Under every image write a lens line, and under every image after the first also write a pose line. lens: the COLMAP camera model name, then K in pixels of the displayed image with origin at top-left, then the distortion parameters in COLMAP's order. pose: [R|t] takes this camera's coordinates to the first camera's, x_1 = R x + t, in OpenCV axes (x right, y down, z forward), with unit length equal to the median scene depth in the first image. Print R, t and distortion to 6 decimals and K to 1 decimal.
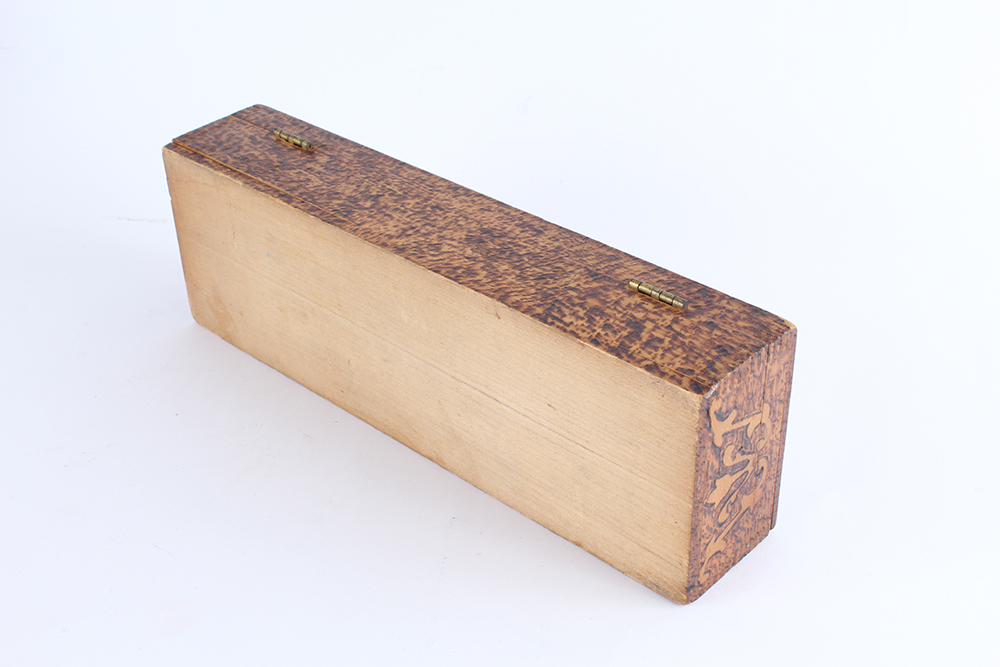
lens RADIAL K [[1329.6, 0, 496.2], [0, 1329.6, 334.7], [0, 0, 1]] dist [-0.052833, 0.000000]
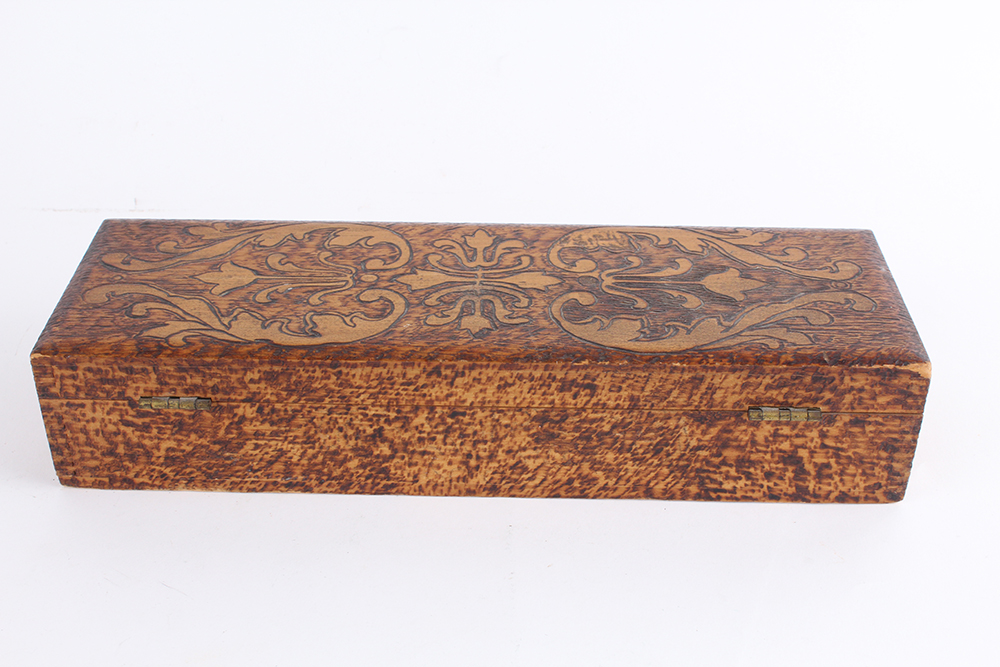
lens RADIAL K [[1329.6, 0, 499.0], [0, 1329.6, 333.4], [0, 0, 1]] dist [-0.052833, 0.000000]
pose [[0.736317, -0.579291, -0.349657, 0.323267], [0.374801, -0.081056, 0.923555, -0.931100], [-0.563349, -0.811081, 0.157436, 0.986192]]
